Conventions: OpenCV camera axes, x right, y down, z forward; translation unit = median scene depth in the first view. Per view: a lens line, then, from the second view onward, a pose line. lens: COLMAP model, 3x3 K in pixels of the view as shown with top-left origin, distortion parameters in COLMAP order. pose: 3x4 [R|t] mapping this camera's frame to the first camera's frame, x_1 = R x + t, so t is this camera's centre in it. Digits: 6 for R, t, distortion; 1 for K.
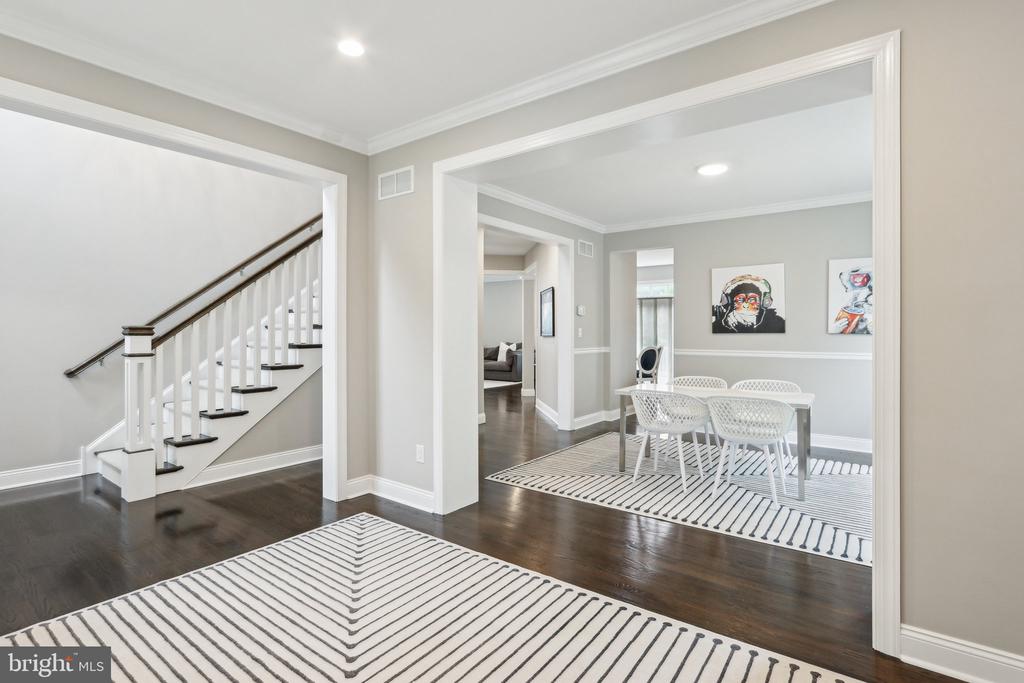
lens RADIAL K [[494.3, 0, 508.4], [0, 494.3, 335.4], [0, 0, 1]] dist [-0.012808, -0.000801]
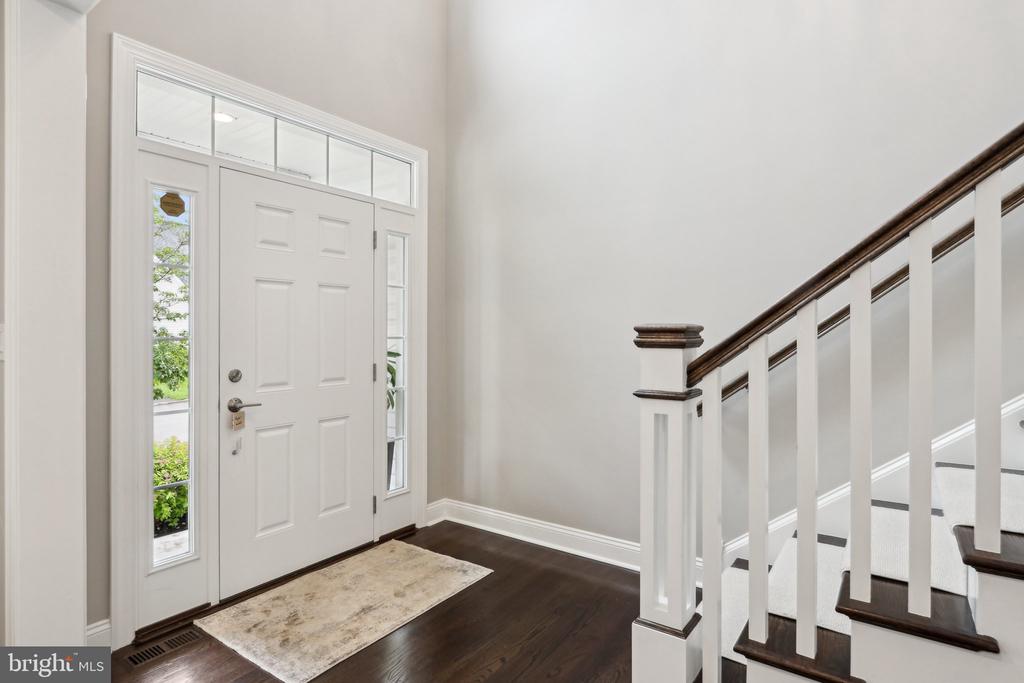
lens RADIAL K [[531.7, 0, 510.8], [0, 531.7, 336.8], [0, 0, 1]] dist [-0.022258, 0.001317]
pose [[0.037868, 0.001529, -0.999282, -0.332804], [-0.010686, 0.999942, 0.001125, -0.008545], [0.999226, 0.010635, 0.037882, 0.916740]]
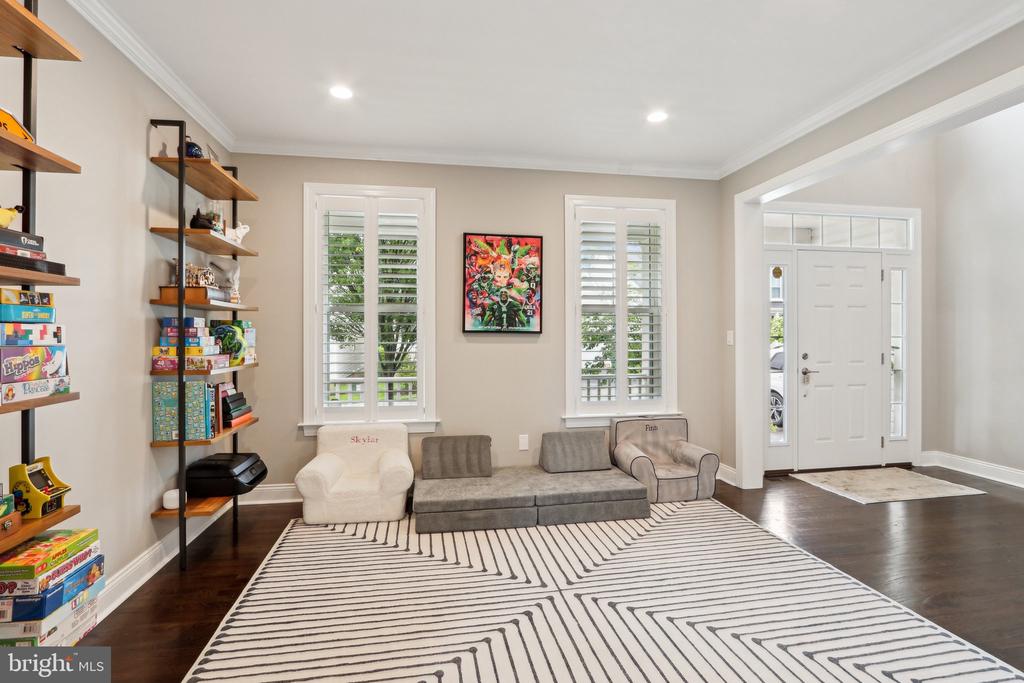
lens RADIAL K [[494.3, 0, 511.6], [0, 494.3, 332.8], [0, 0, 1]] dist [-0.012808, -0.000801]
pose [[-0.674647, -0.003533, -0.738132, 0.422222], [-0.007358, 0.999971, 0.001939, -0.009477], [0.738104, 0.006740, -0.674653, 0.873004]]
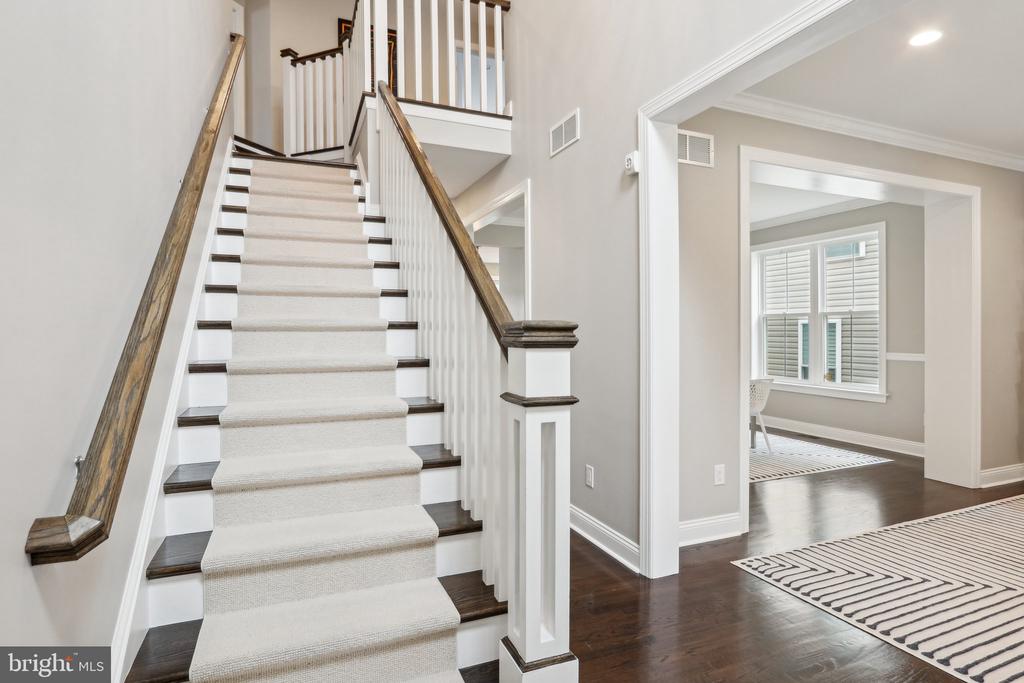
lens RADIAL K [[531.7, 0, 507.0], [0, 531.7, 341.4], [0, 0, 1]] dist [-0.022258, 0.001317]
pose [[0.521048, -0.019254, 0.853310, -1.213557], [0.007889, 0.999811, 0.017742, -0.014061], [-0.853491, -0.002513, 0.521102, 0.876395]]
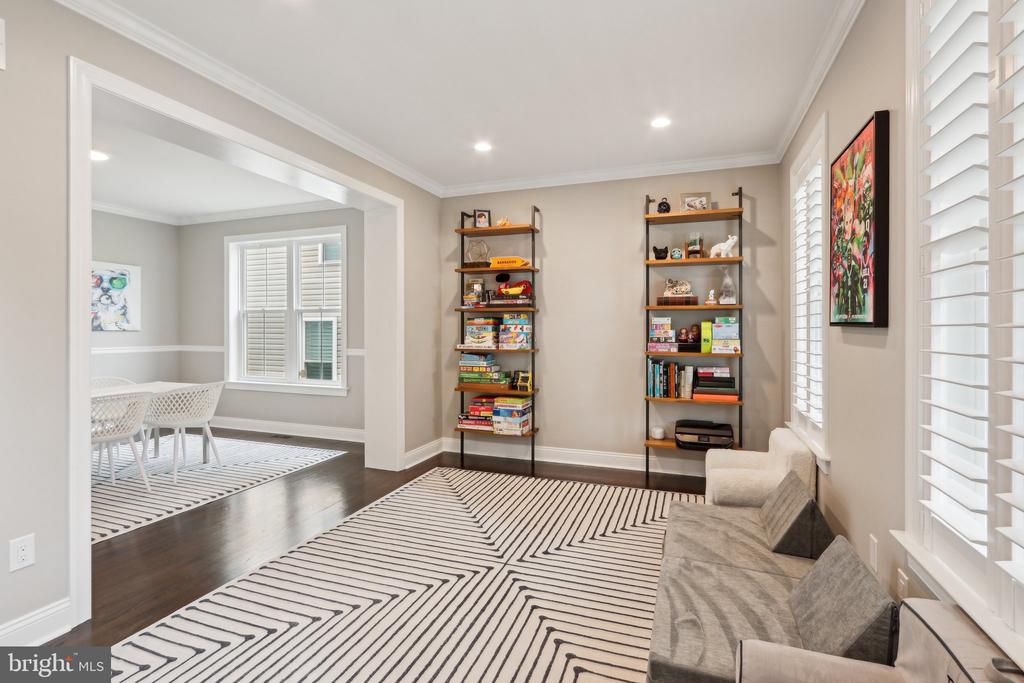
lens RADIAL K [[494.3, 0, 507.2], [0, 494.3, 326.5], [0, 0, 1]] dist [-0.012808, -0.000801]
pose [[-0.280041, 0.000967, 0.959988, -0.893791], [0.006324, 0.999980, 0.000838, -0.010938], [-0.959967, 0.006306, -0.280041, 0.660355]]
